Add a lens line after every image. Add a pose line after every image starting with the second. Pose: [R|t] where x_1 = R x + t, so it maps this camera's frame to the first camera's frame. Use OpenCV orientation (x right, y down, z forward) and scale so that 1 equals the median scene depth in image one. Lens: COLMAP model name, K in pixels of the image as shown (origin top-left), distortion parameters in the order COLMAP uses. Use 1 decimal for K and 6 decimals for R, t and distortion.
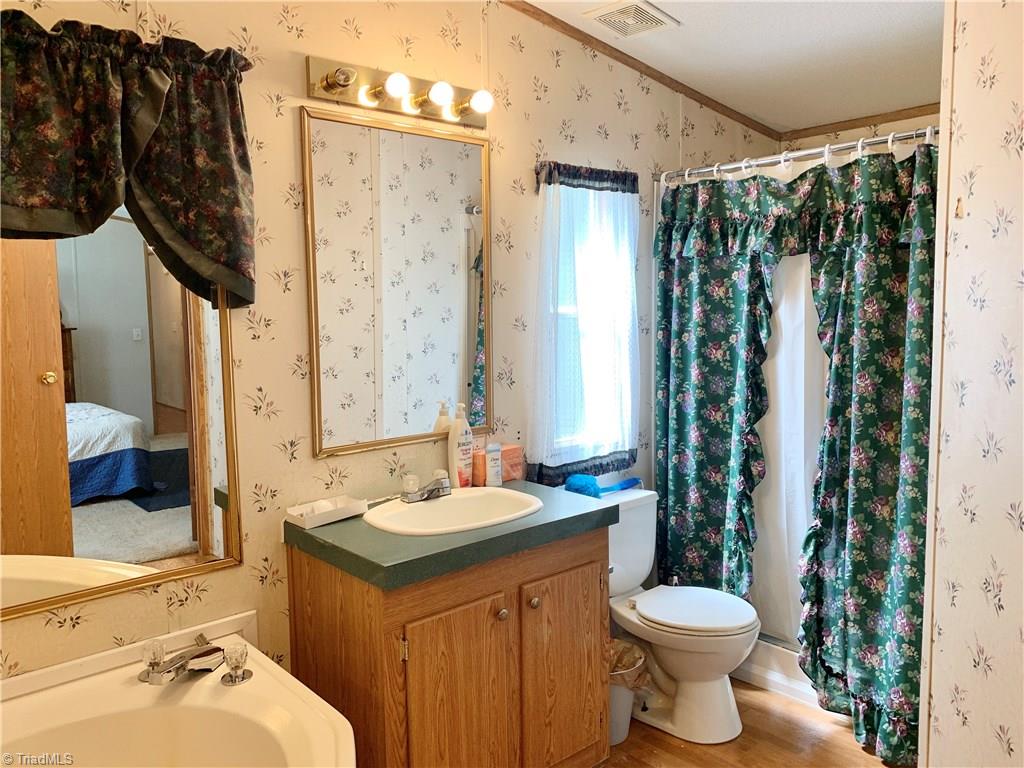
lens RADIAL K [[781.7, 0, 479.4], [0, 781.7, 374.7], [0, 0, 1]] dist [0.002244, -0.001737]
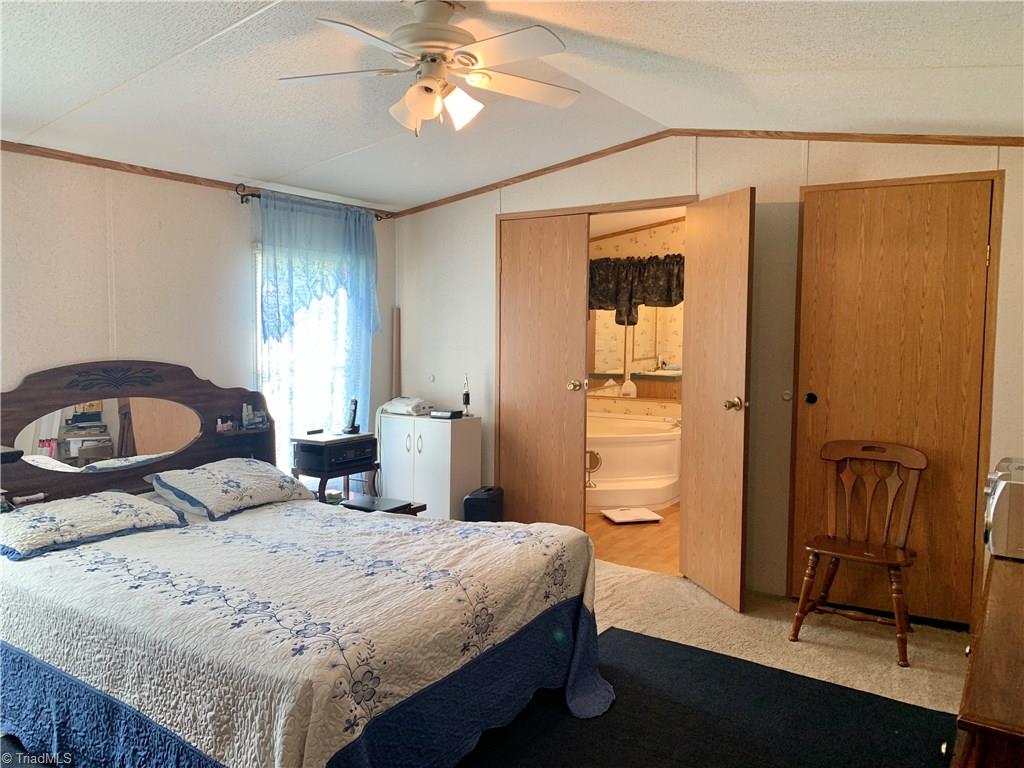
lens RADIAL K [[781.7, 0, 479.4], [0, 781.7, 374.7], [0, 0, 1]] dist [0.002244, -0.001737]
pose [[0.242415, 0.083179, -0.966600, 2.855992], [-0.095314, 0.993540, 0.061593, 0.008986], [0.965479, 0.077200, 0.248777, -0.805282]]
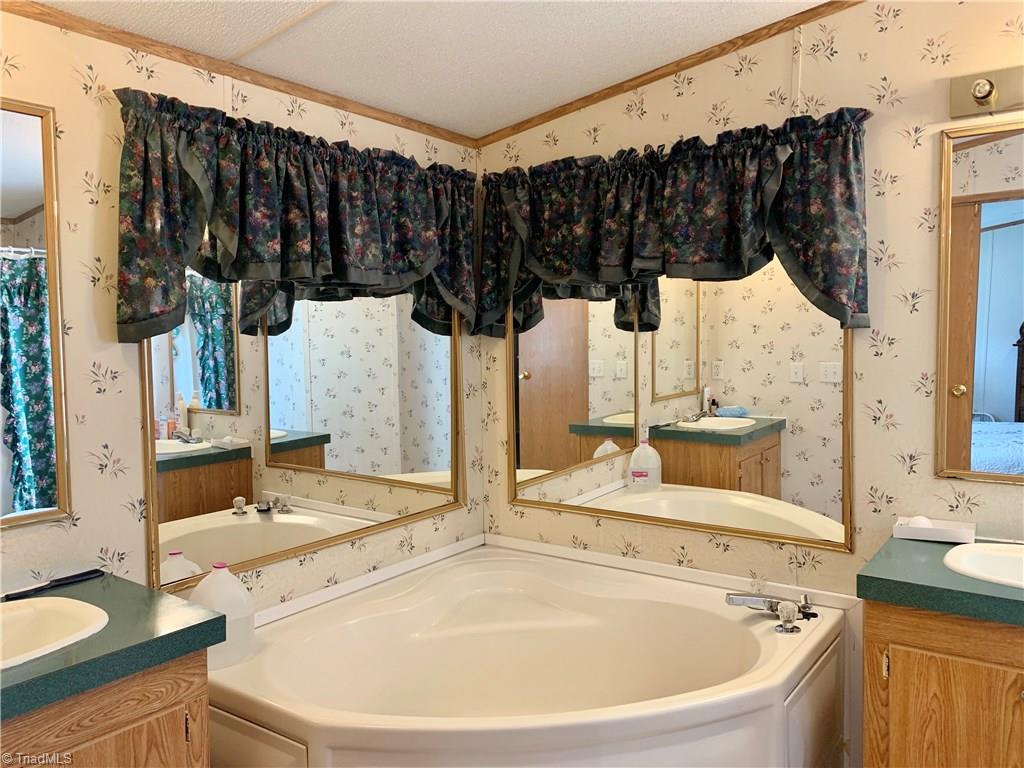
lens RADIAL K [[784.0, 0, 510.3], [0, 784.0, 378.2], [0, 0, 1]] dist [0.034812, -0.044431]
pose [[0.231486, 0.071016, -0.970243, 0.745300], [-0.075251, 0.995651, 0.054922, -0.039694], [0.969923, 0.060298, 0.235824, 0.257228]]
